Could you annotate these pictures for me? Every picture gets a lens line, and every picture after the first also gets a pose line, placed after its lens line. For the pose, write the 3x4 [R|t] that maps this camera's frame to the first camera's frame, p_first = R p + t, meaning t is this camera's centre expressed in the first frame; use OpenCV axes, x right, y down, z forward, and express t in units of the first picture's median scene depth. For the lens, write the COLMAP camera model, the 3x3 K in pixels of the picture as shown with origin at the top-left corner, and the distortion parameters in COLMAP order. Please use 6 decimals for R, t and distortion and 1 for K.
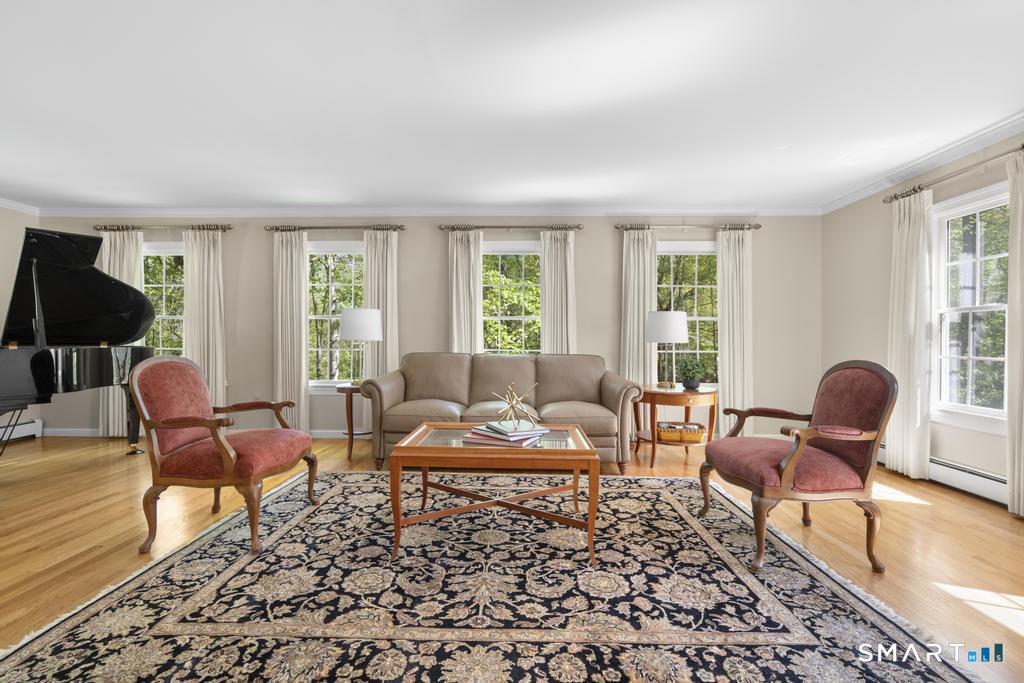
lens RADIAL K [[484.9, 0, 516.3], [0, 484.9, 341.5], [0, 0, 1]] dist [0.000034, 0.001858]
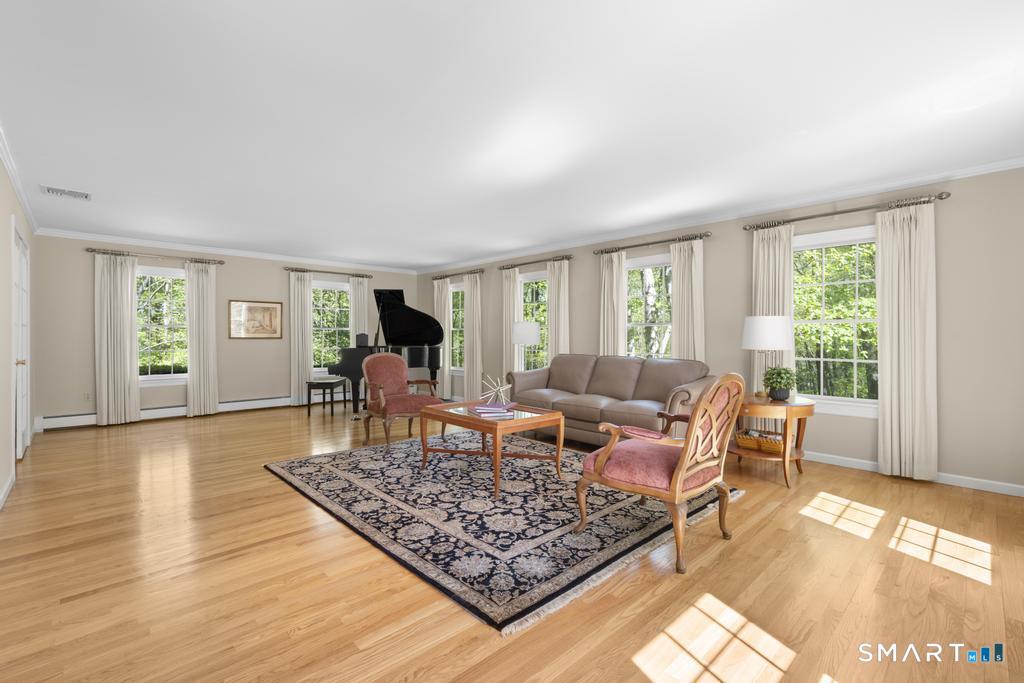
lens RADIAL K [[484.9, 0, 516.3], [0, 484.9, 341.5], [0, 0, 1]] dist [0.000034, 0.001858]
pose [[0.688397, 0.004709, -0.725319, 1.292602], [-0.002766, 0.999989, 0.003867, -0.030041], [0.725329, -0.000655, 0.688402, 0.019018]]
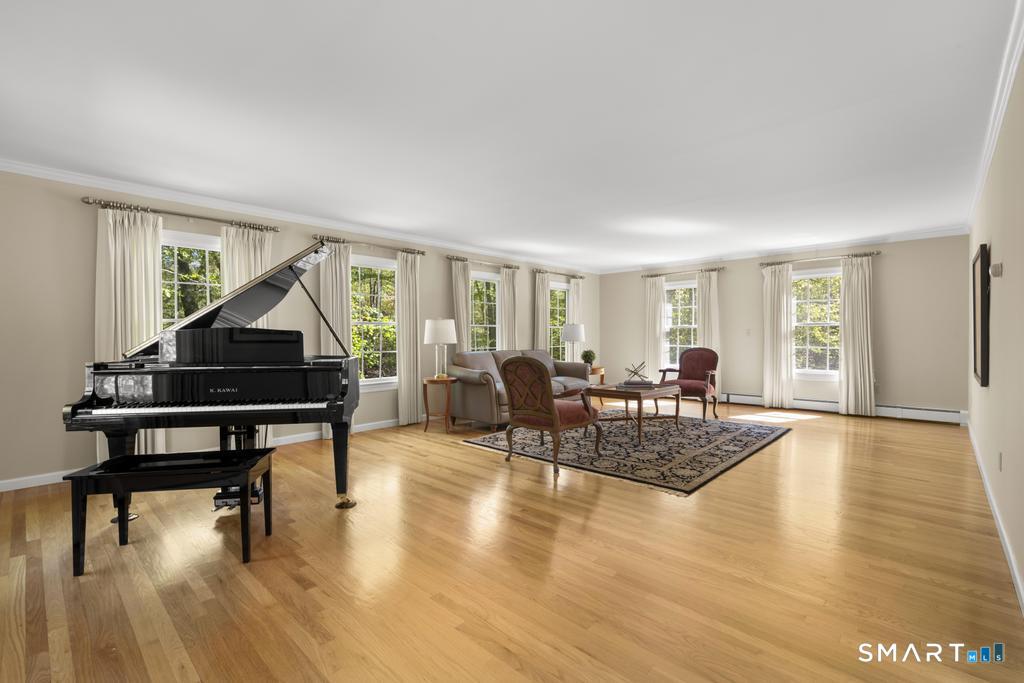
lens RADIAL K [[484.9, 0, 516.3], [0, 484.9, 341.5], [0, 0, 1]] dist [0.000034, 0.001858]
pose [[0.641265, -0.016368, 0.767145, -2.246672], [0.015996, 0.999840, 0.007961, -0.031252], [-0.767152, 0.007166, 0.641425, 0.043620]]
